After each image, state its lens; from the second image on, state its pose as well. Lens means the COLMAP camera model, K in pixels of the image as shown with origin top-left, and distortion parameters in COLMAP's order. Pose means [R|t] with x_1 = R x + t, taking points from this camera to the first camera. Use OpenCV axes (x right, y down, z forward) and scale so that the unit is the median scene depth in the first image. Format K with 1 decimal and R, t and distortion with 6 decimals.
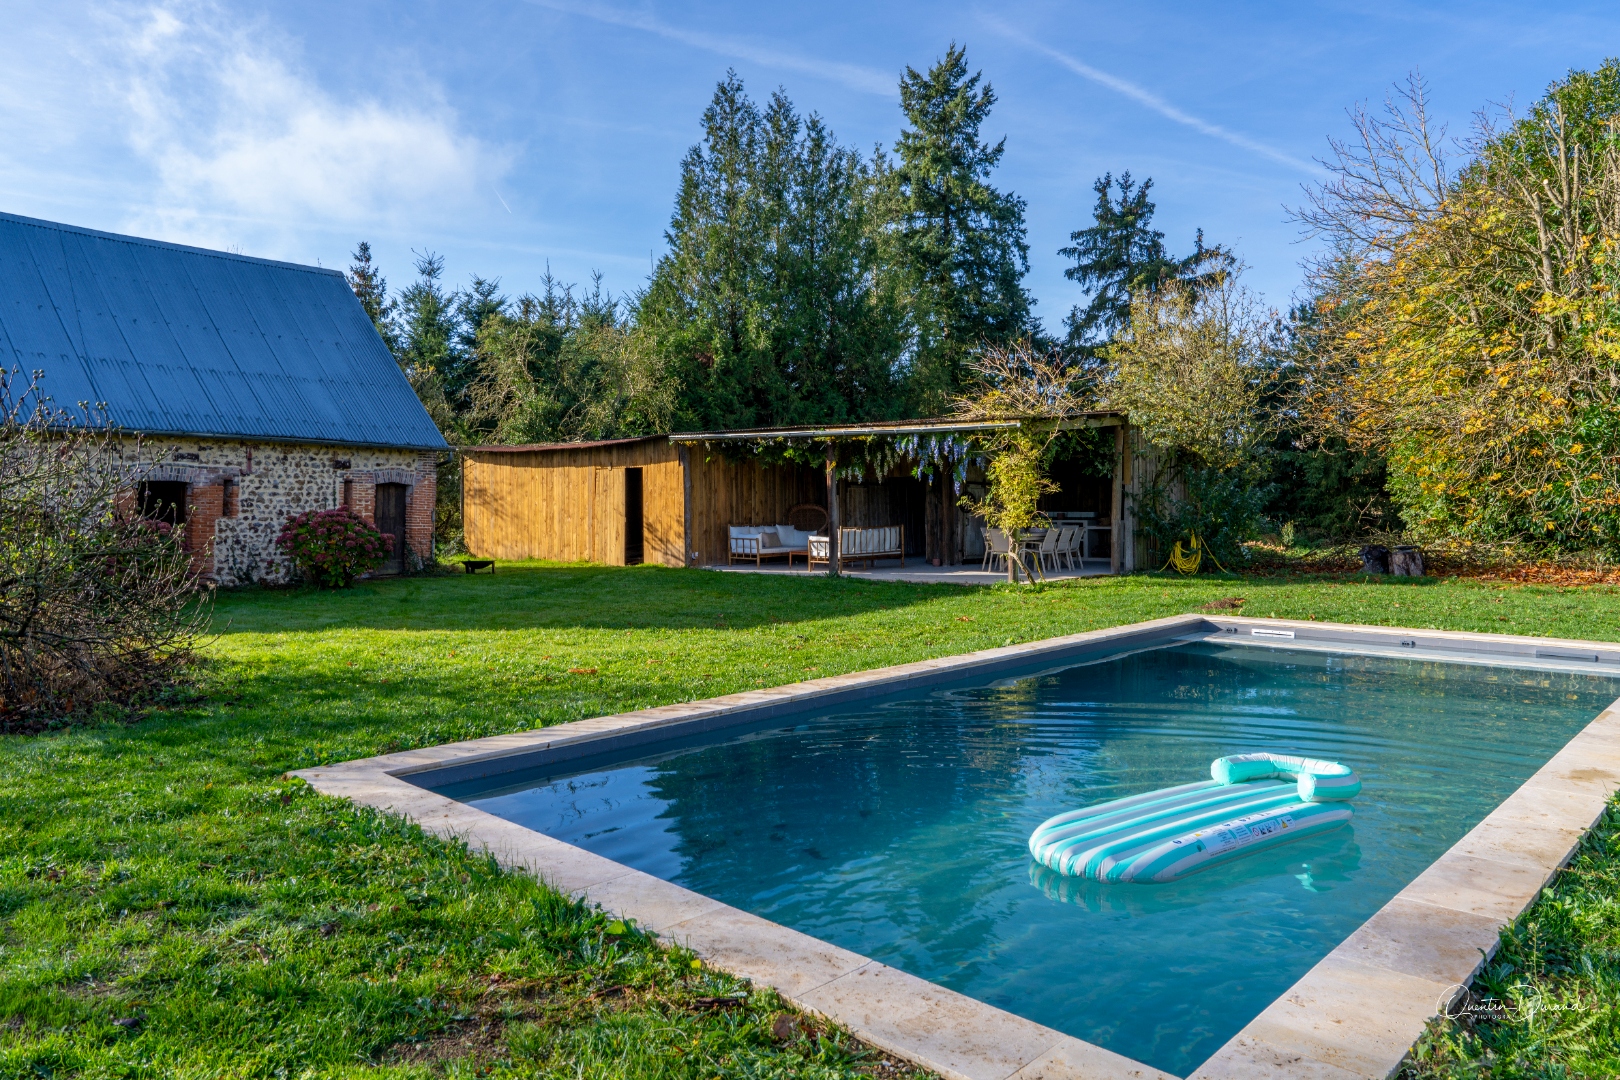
lens RADIAL K [[1137.9, 0, 811.5], [0, 1137.9, 532.8], [0, 0, 1]] dist [0.001328, 0.001361]
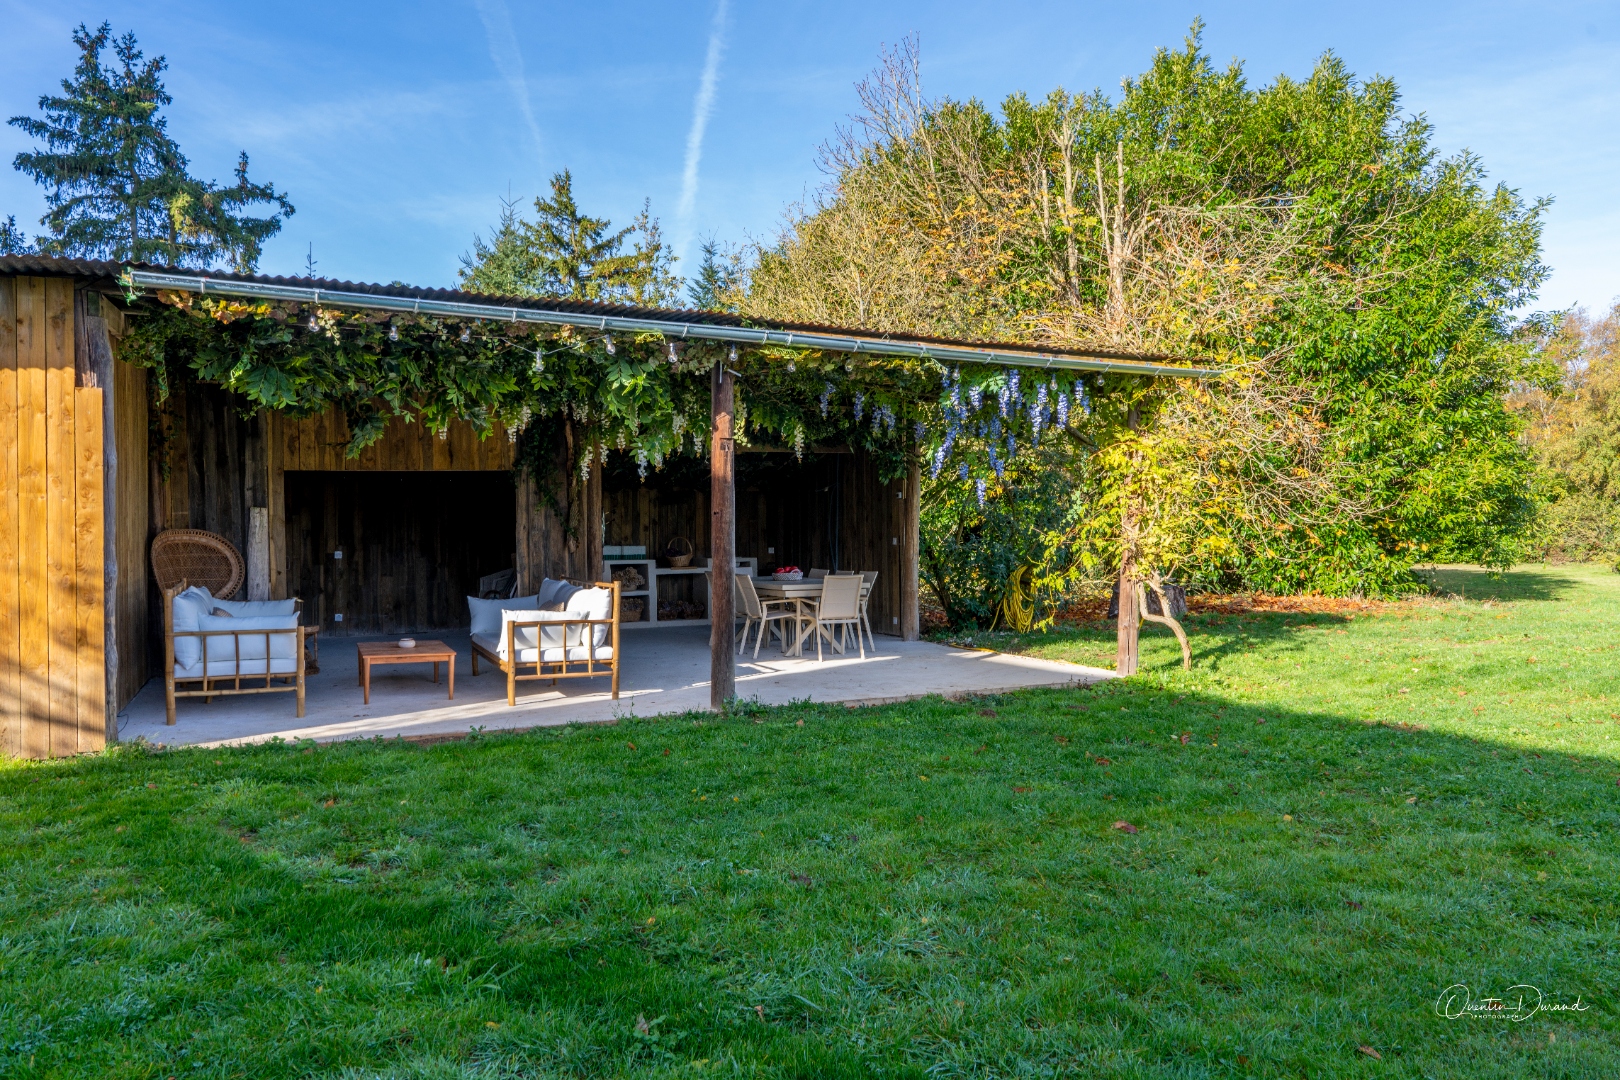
lens RADIAL K [[1137.9, 0, 811.5], [0, 1137.9, 532.8], [0, 0, 1]] dist [0.001328, 0.001361]
pose [[0.412477, 0.002256, 0.910965, -0.157713], [0.032602, 0.999320, -0.017237, -0.006677], [-0.910384, 0.036810, 0.412123, 0.388586]]
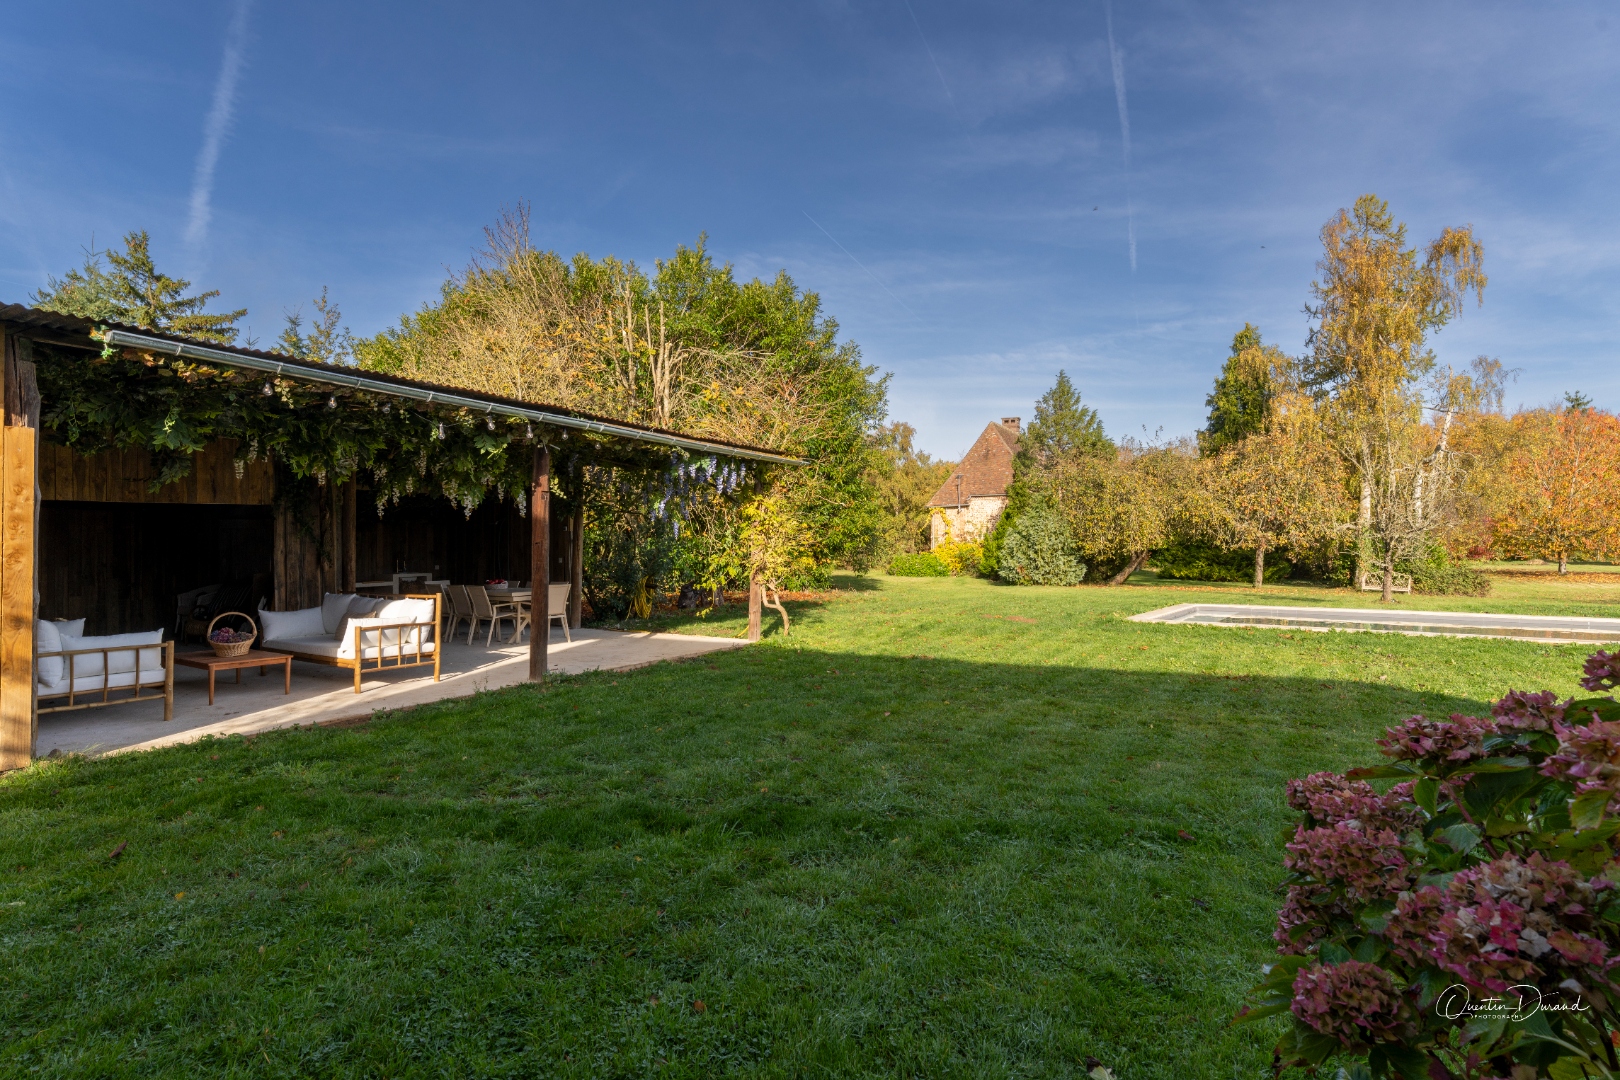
lens RADIAL K [[780.0, 0, 805.6], [0, 780.0, 540.4], [0, 0, 1]] dist [-0.000231, -0.000383]
pose [[-0.135954, 0.014176, 0.990614, -0.183711], [0.037439, 0.999257, -0.009161, -0.010303], [-0.990007, 0.035842, -0.136384, 0.441669]]
